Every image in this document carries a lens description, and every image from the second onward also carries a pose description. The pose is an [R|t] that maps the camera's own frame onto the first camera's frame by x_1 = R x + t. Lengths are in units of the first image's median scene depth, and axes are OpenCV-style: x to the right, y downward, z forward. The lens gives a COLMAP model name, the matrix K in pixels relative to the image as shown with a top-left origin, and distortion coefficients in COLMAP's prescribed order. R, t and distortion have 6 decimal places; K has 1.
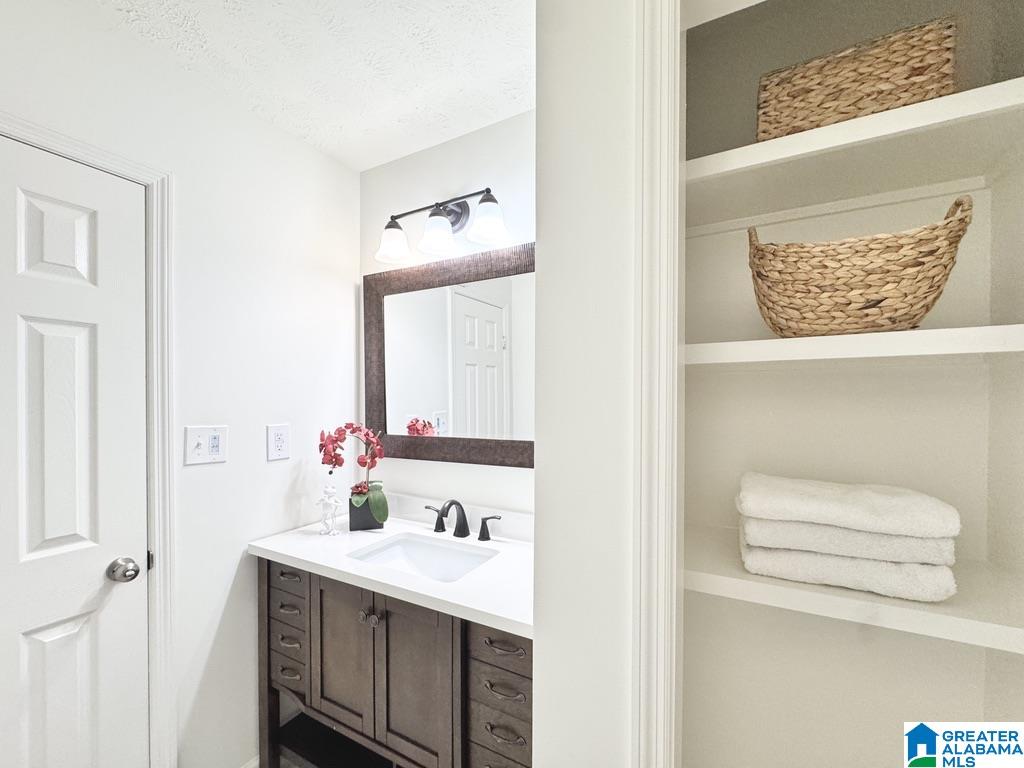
lens RADIAL K [[422.6, 0, 514.8], [0, 422.6, 382.1], [0, 0, 1]] dist [-0.016312, 0.001327]
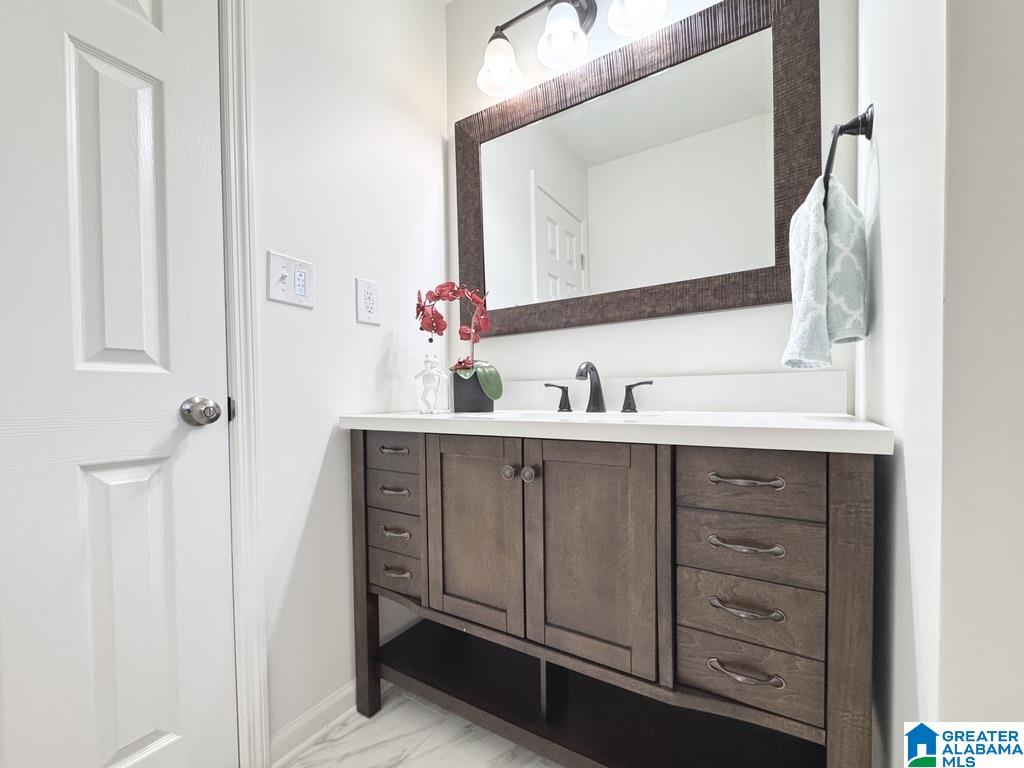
lens RADIAL K [[422.6, 0, 509.8], [0, 422.6, 391.5], [0, 0, 1]] dist [-0.016312, 0.001327]
pose [[0.997421, -0.016463, -0.069858, -0.252292], [0.017813, 0.999666, 0.018743, 0.332035], [0.069526, -0.019939, 0.997381, 0.211770]]
